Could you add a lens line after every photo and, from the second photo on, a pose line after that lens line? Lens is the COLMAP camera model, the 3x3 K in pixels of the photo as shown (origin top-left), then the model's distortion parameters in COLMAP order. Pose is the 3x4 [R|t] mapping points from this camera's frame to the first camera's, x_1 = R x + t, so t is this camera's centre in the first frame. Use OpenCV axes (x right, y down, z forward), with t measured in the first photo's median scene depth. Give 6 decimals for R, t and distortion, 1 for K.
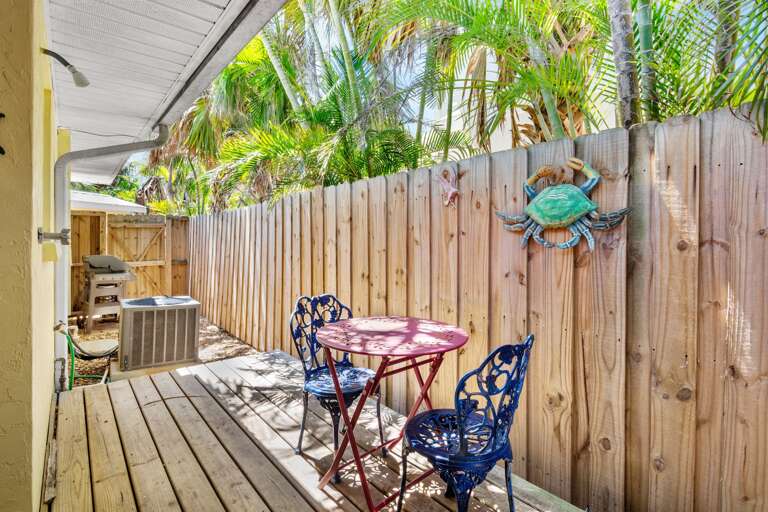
lens RADIAL K [[371.4, 0, 384.2], [0, 371.4, 240.6], [0, 0, 1]] dist [-0.001822, 0.000052]
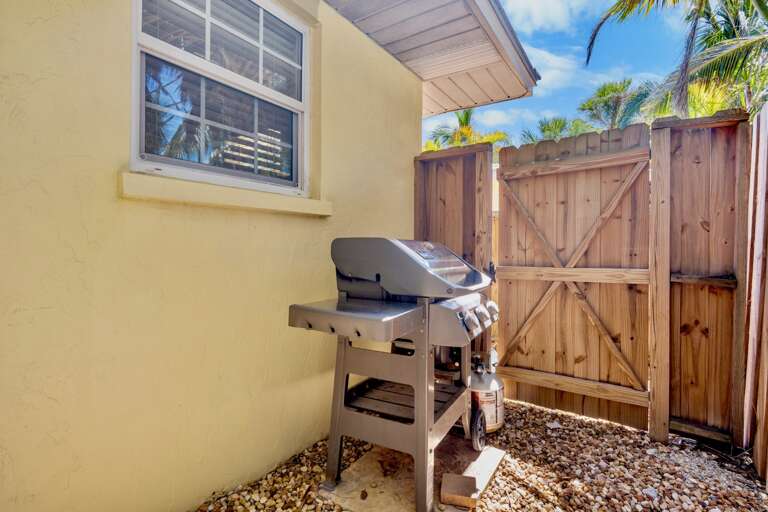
lens RADIAL K [[374.6, 0, 384.9], [0, 374.6, 248.0], [0, 0, 1]] dist [-0.004262, -0.001084]
pose [[0.297399, 0.002823, -0.954749, -1.679417], [-0.001720, 0.999996, 0.002421, 0.165843], [0.954752, 0.000922, 0.297402, 3.266799]]
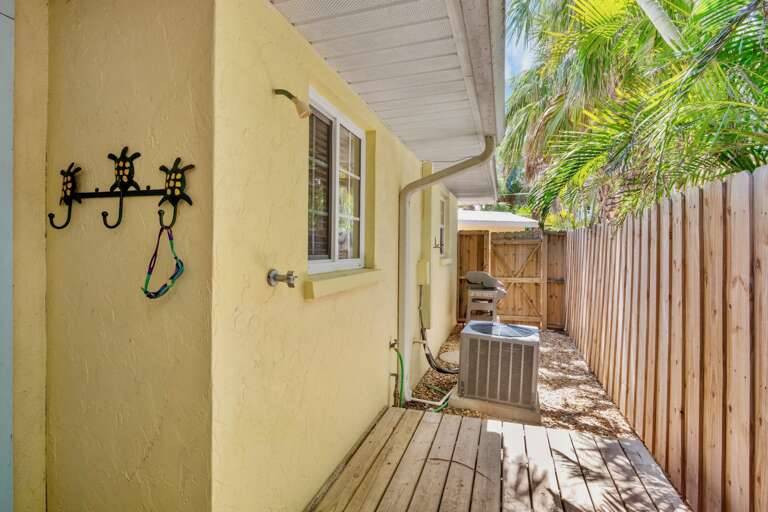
lens RADIAL K [[374.6, 0, 384.9], [0, 374.6, 248.0], [0, 0, 1]] dist [-0.004262, -0.001084]
pose [[0.525084, 0.000758, -0.851050, 0.086550], [-0.005595, 0.999981, -0.002562, -0.089729], [0.851032, 0.006107, 0.525078, 0.711406]]
